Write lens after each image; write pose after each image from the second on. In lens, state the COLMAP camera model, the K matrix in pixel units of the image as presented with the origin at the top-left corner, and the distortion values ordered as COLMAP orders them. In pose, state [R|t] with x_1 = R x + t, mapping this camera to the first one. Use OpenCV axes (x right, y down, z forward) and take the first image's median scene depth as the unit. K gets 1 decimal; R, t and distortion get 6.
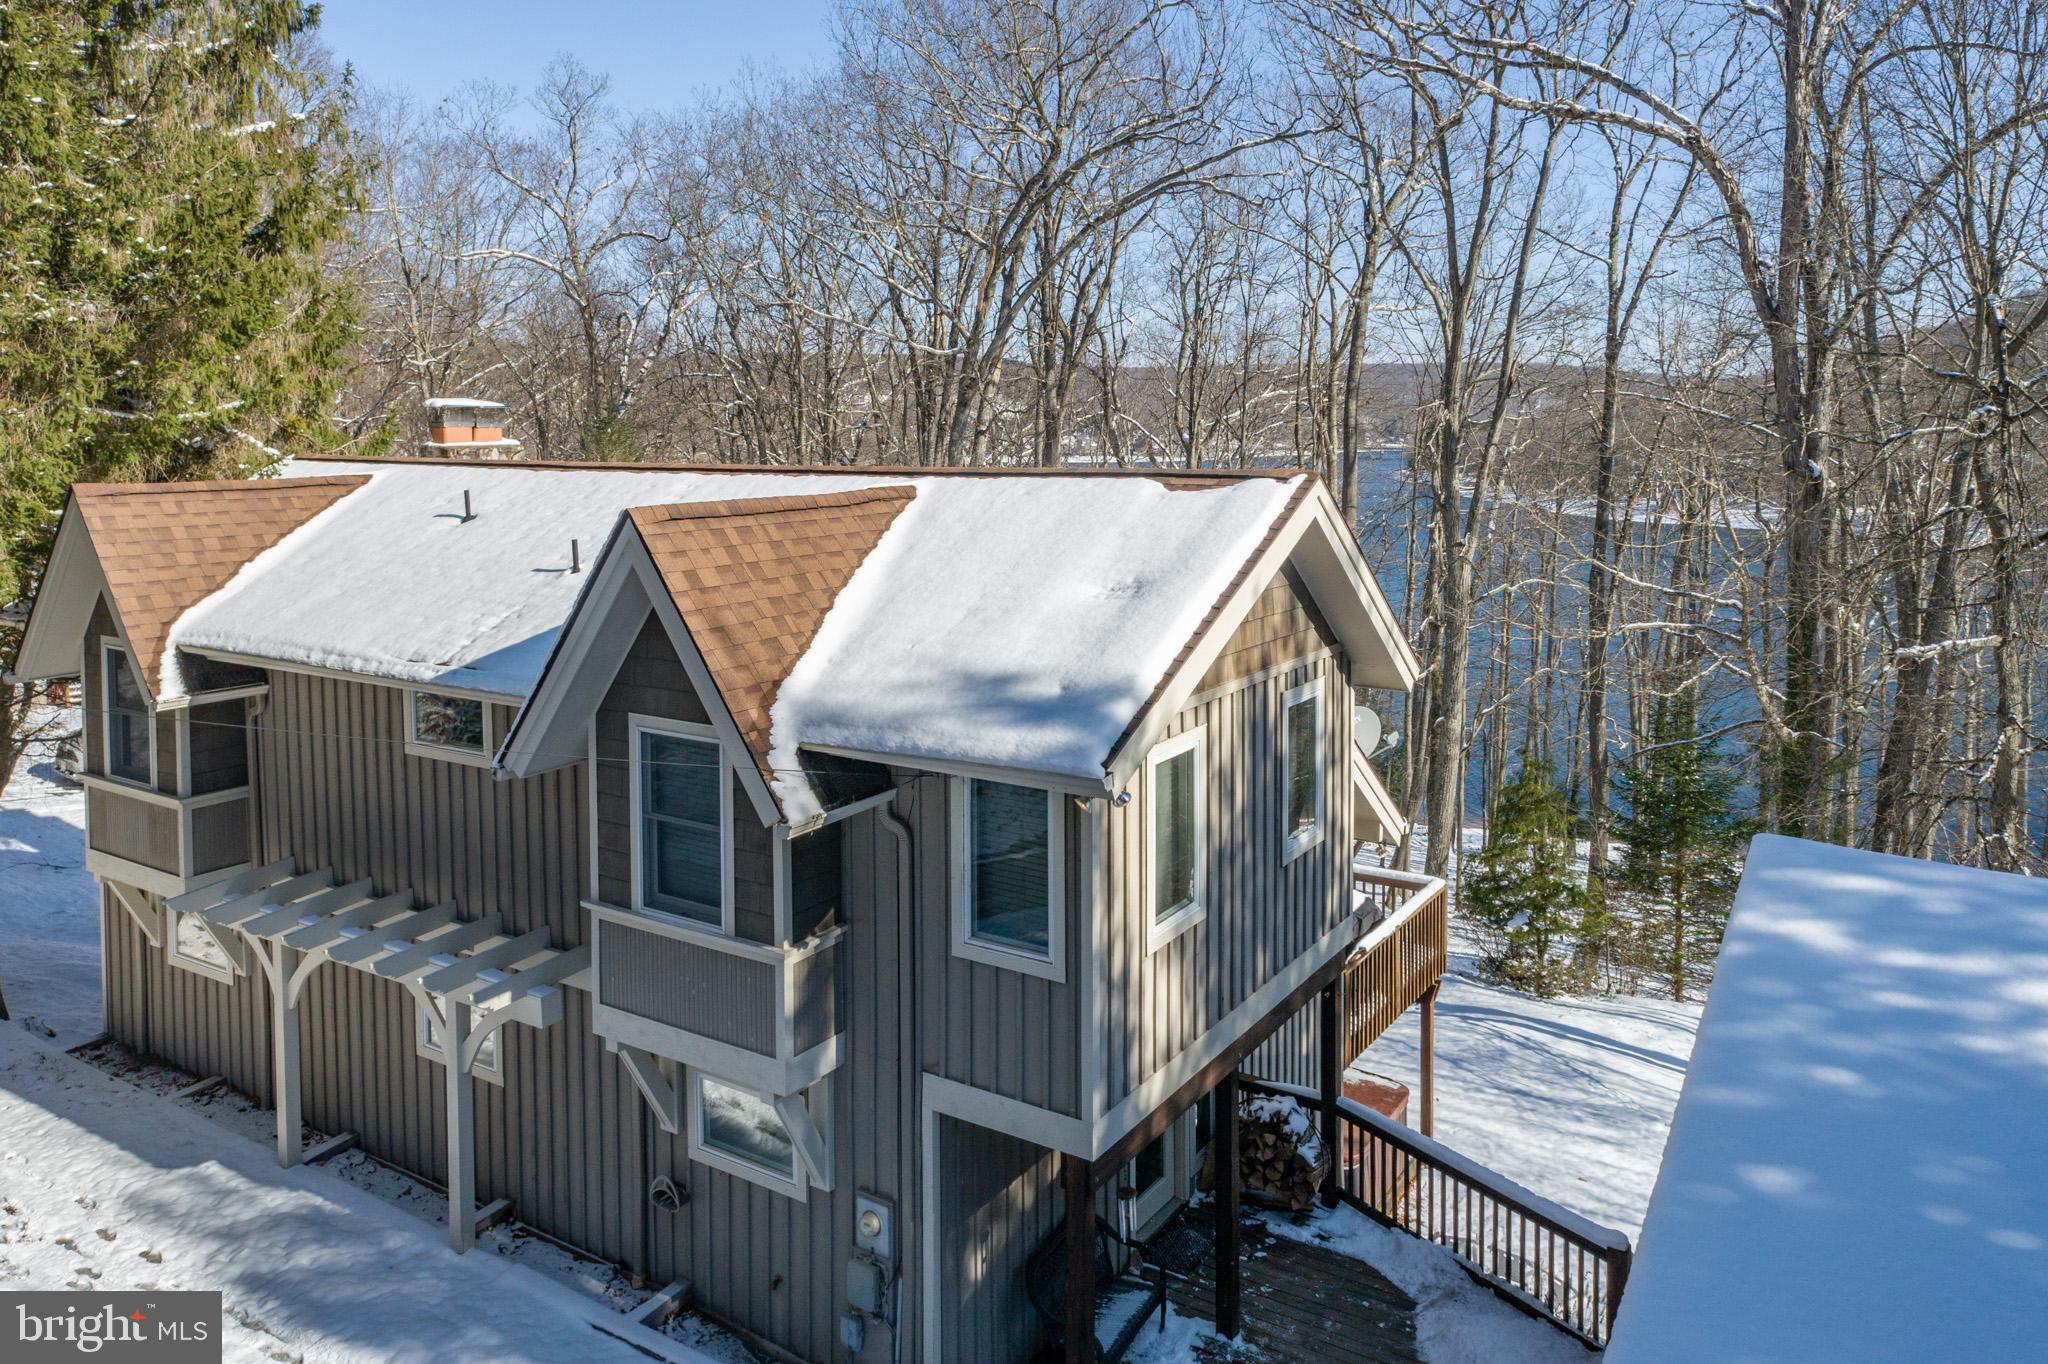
lens RADIAL K [[1458.1, 0, 1035.8], [0, 1458.1, 479.8], [0, 0, 1]] dist [0.001621, -0.000471]
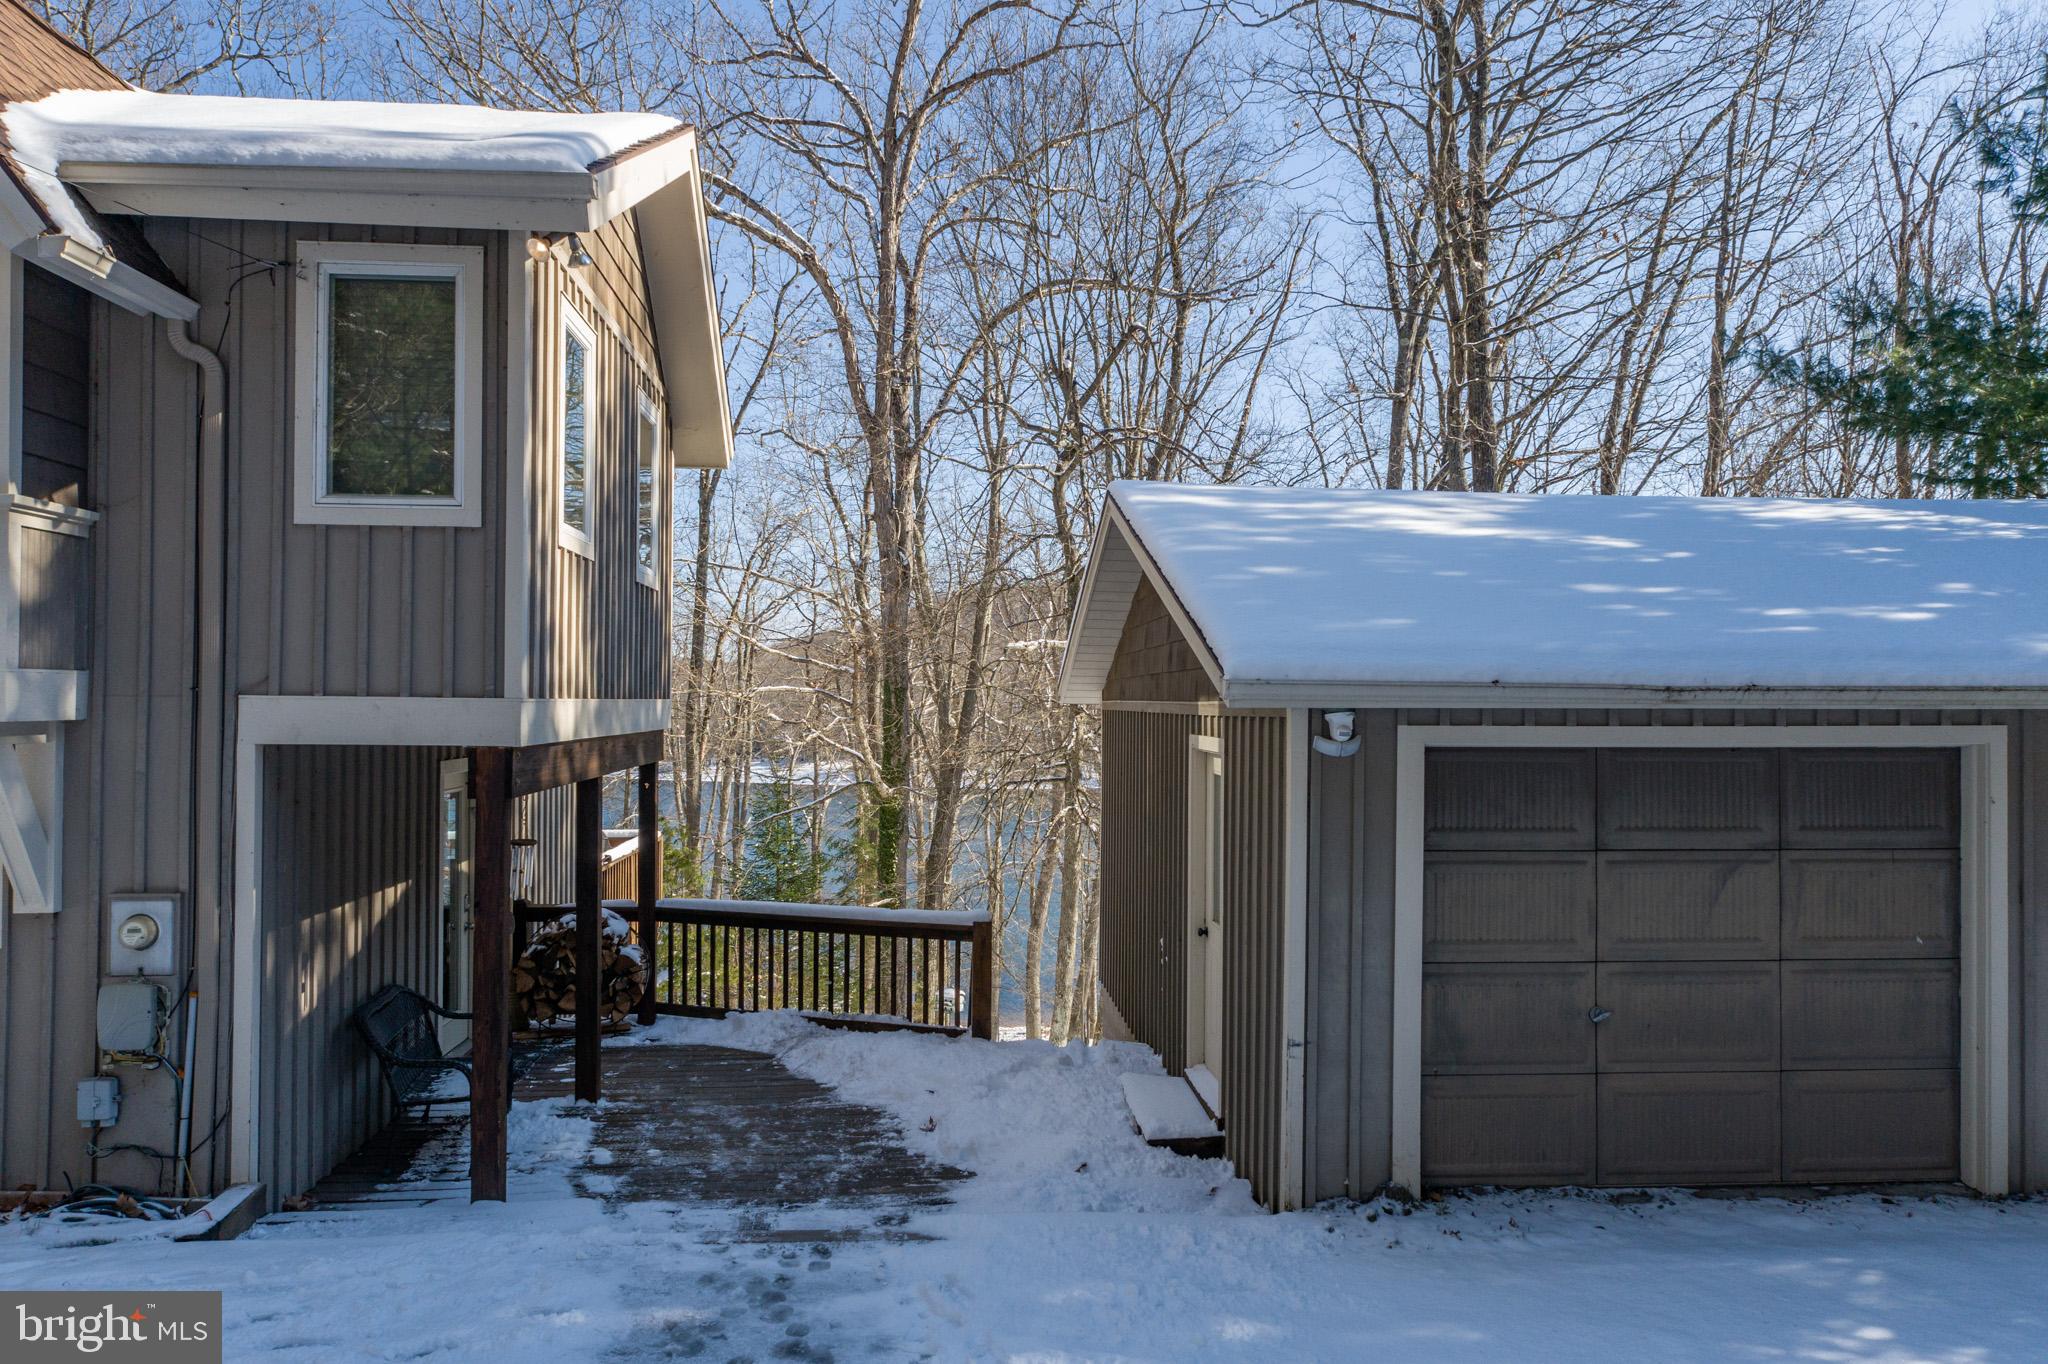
lens RADIAL K [[1392.6, 0, 1027.2], [0, 1392.6, 683.3], [0, 0, 1]] dist [0.002733, 0.007493]
pose [[0.790465, 0.017420, 0.612260, -0.135710], [0.015034, 0.998743, -0.047825, 0.310776], [-0.612323, 0.047009, 0.789209, 0.153232]]
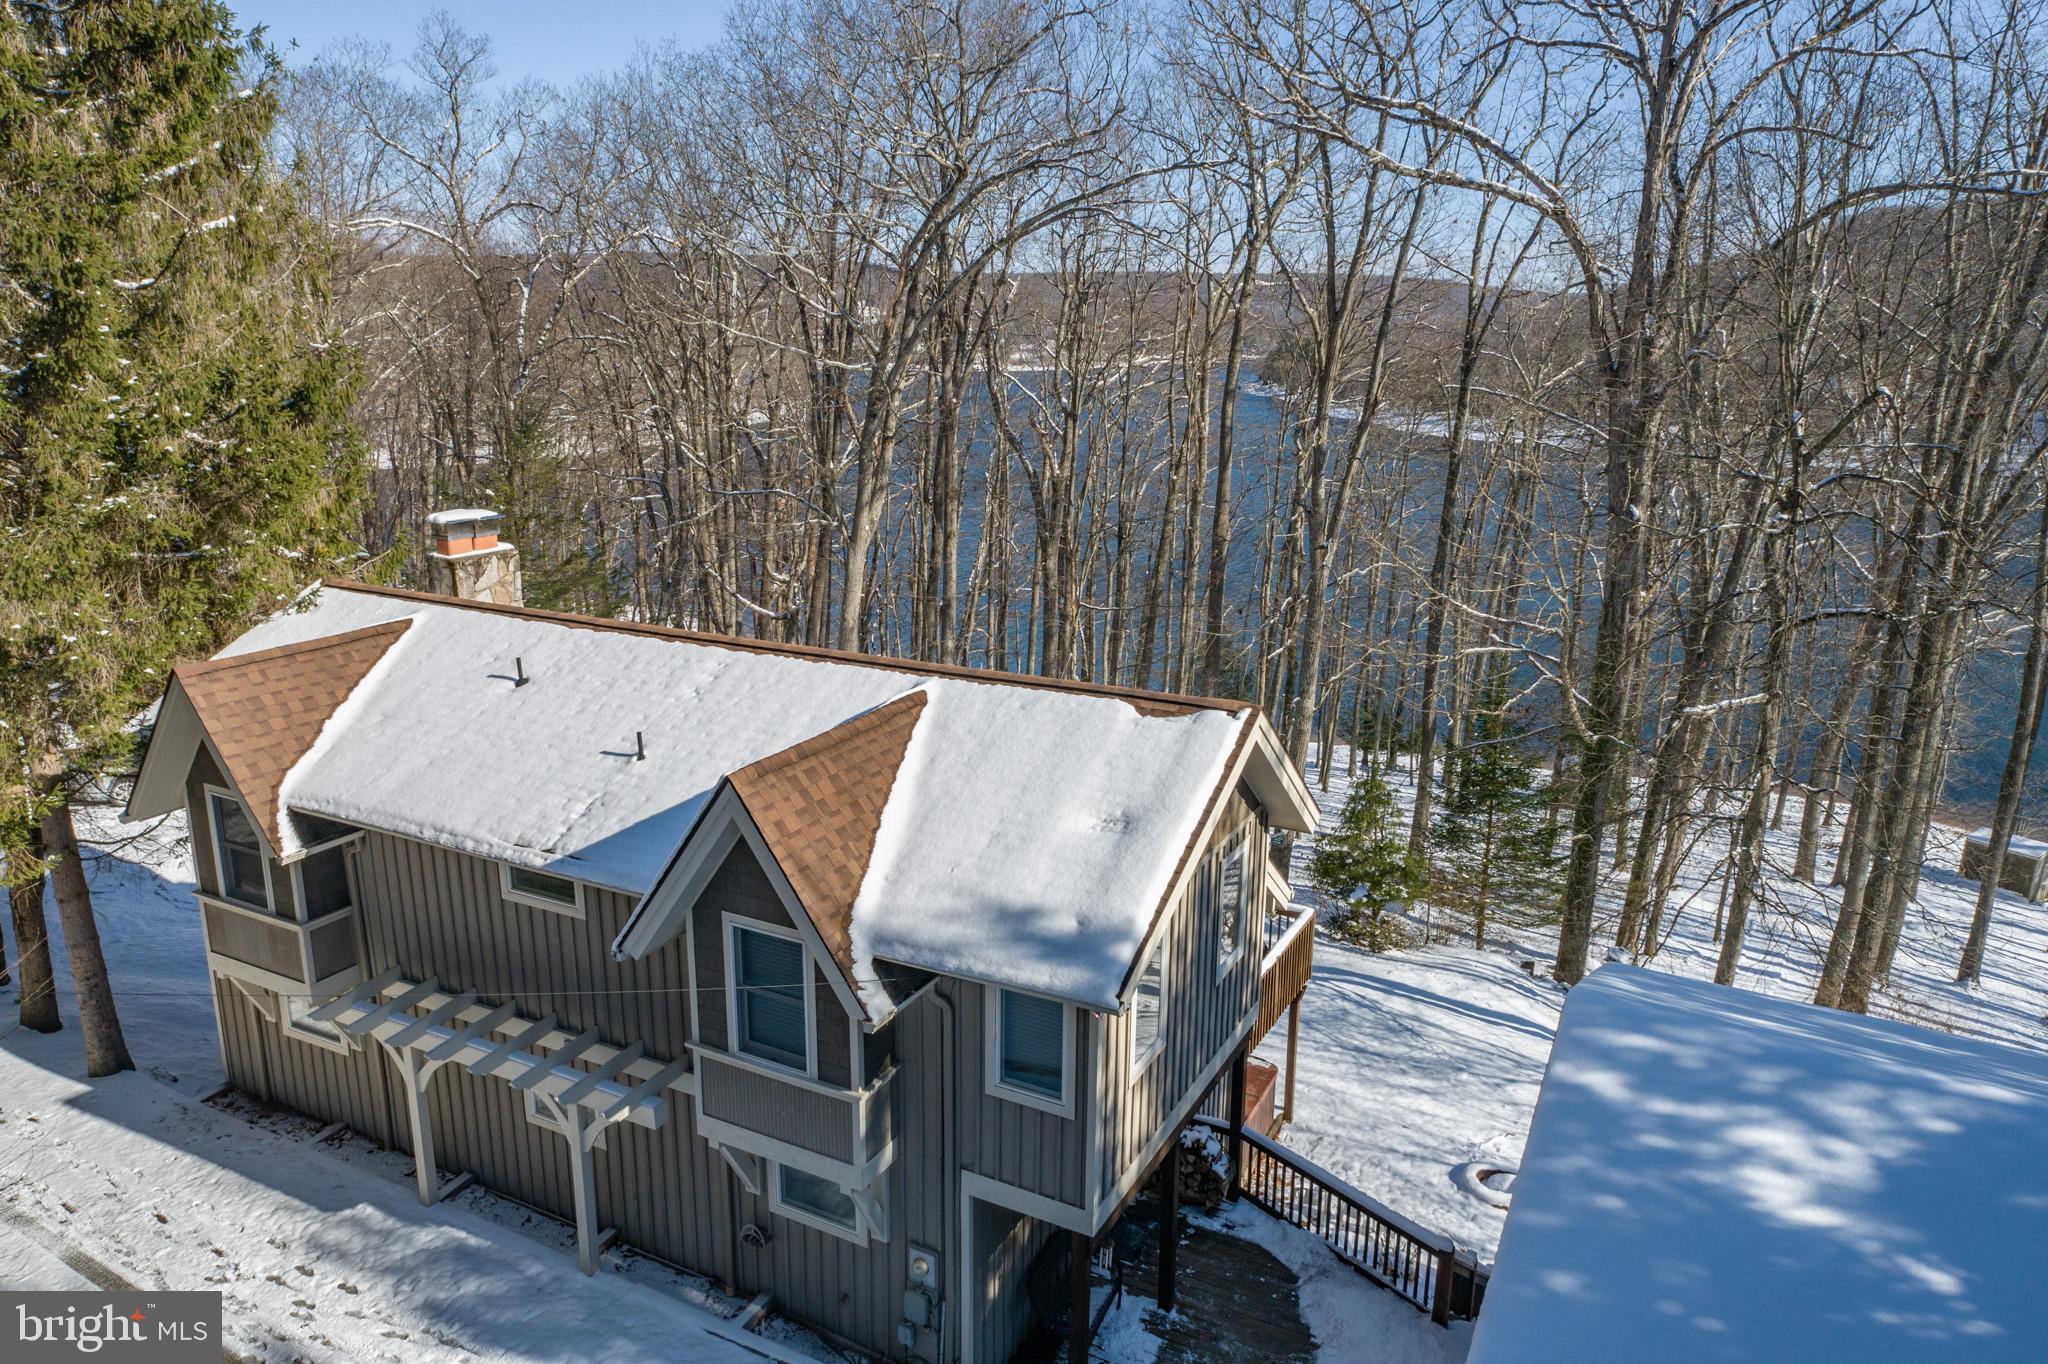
lens RADIAL K [[1392.9, 0, 1016.1], [0, 1392.9, 691.0], [0, 0, 1]] dist [-0.002797, 0.002006]
pose [[0.996557, -0.009532, 0.082362, -0.091455], [-0.008381, 0.976700, 0.214447, -0.217340], [-0.082487, -0.214399, 0.973257, -0.120235]]
